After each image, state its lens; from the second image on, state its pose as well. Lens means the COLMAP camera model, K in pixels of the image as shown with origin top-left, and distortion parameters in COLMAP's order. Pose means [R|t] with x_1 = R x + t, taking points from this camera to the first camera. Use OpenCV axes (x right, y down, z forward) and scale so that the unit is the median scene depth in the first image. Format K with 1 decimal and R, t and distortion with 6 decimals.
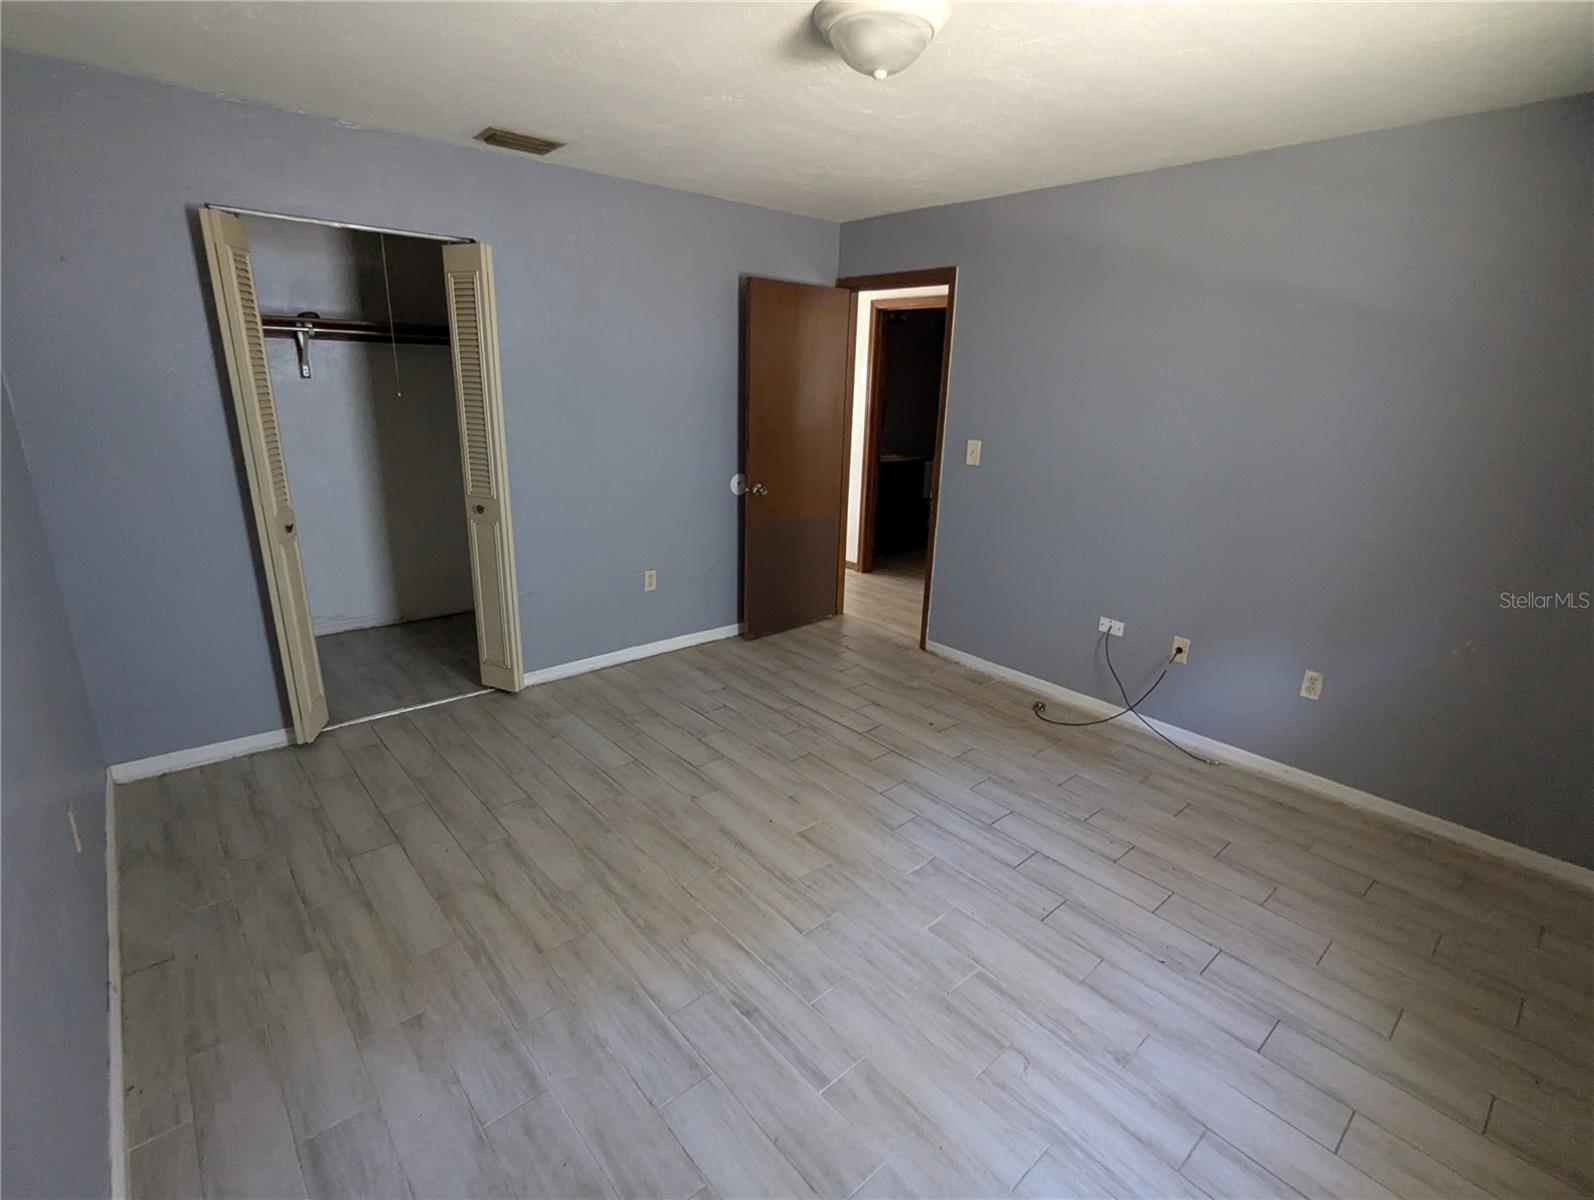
lens RADIAL K [[758.1, 0, 797.2], [0, 758.1, 600.3], [0, 0, 1]] dist [-0.002585, -0.000857]
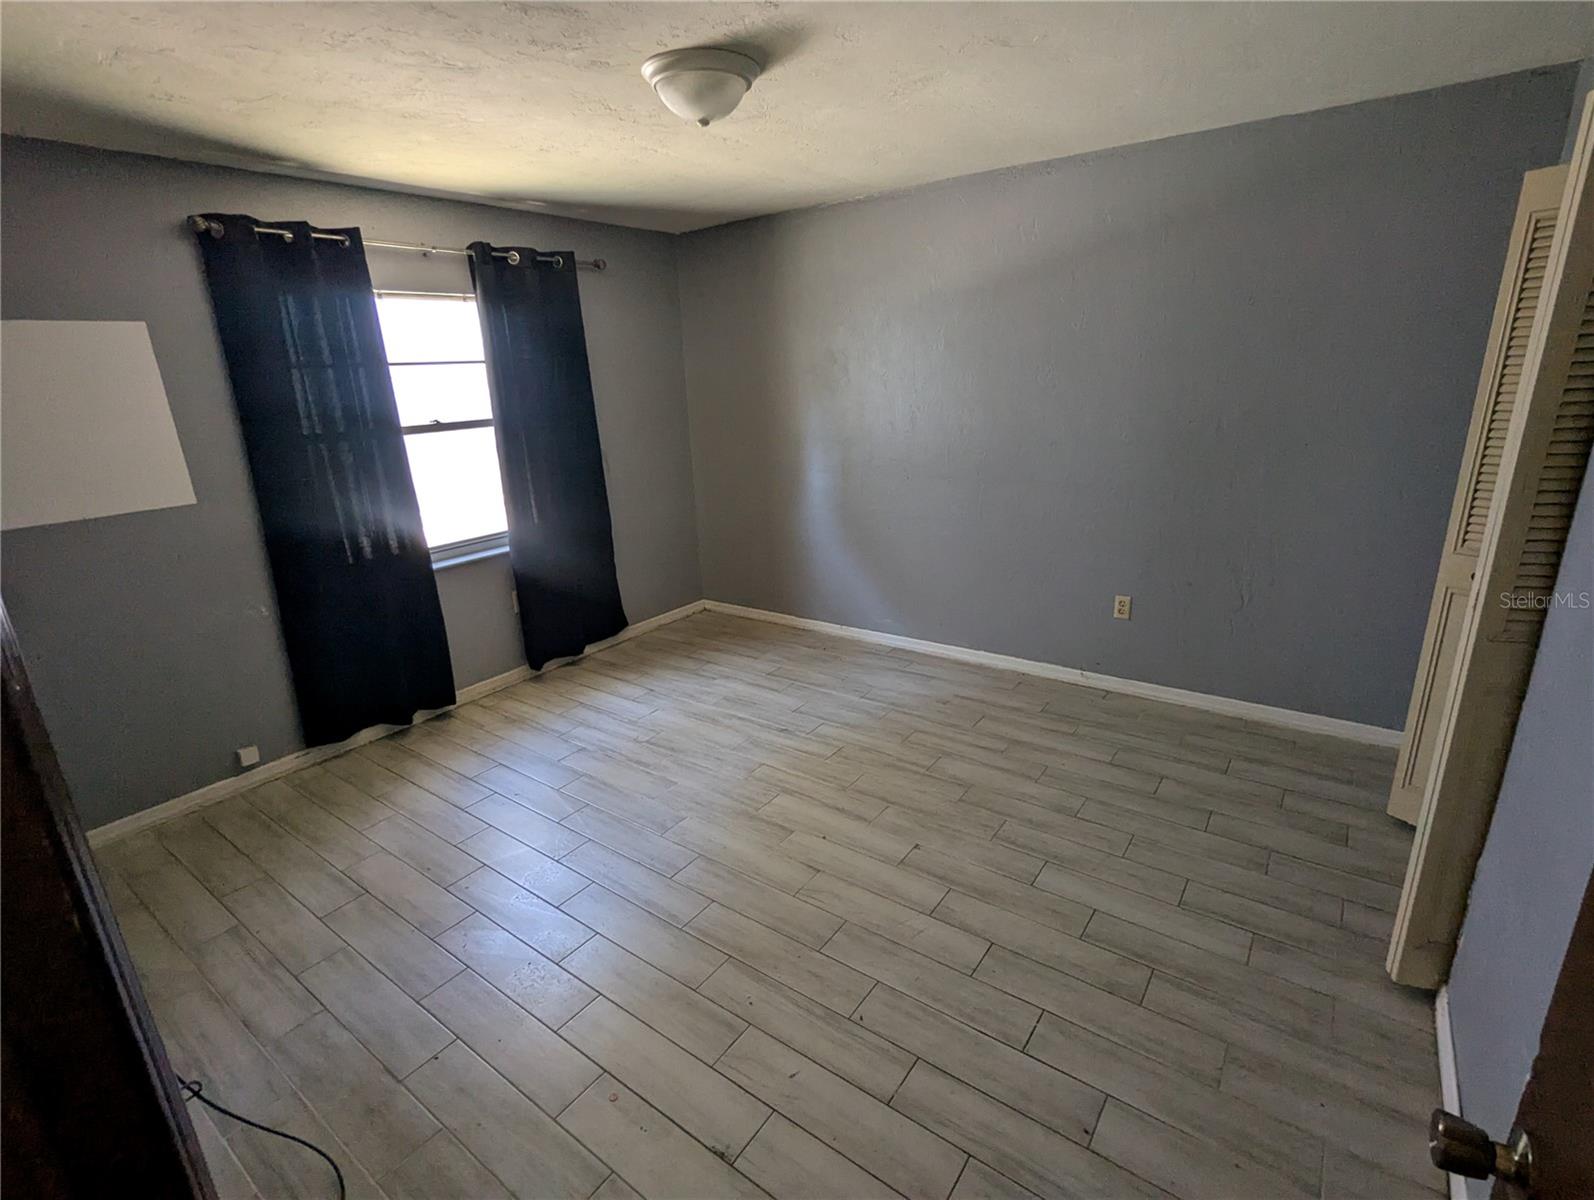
lens RADIAL K [[758.1, 0, 799.1], [0, 758.1, 602.2], [0, 0, 1]] dist [-0.002585, -0.000857]
pose [[-0.976090, 0.072867, -0.204791, 0.192522], [-0.051471, 0.837864, 0.543446, -0.541914], [0.211186, 0.540993, -0.814080, 1.775912]]
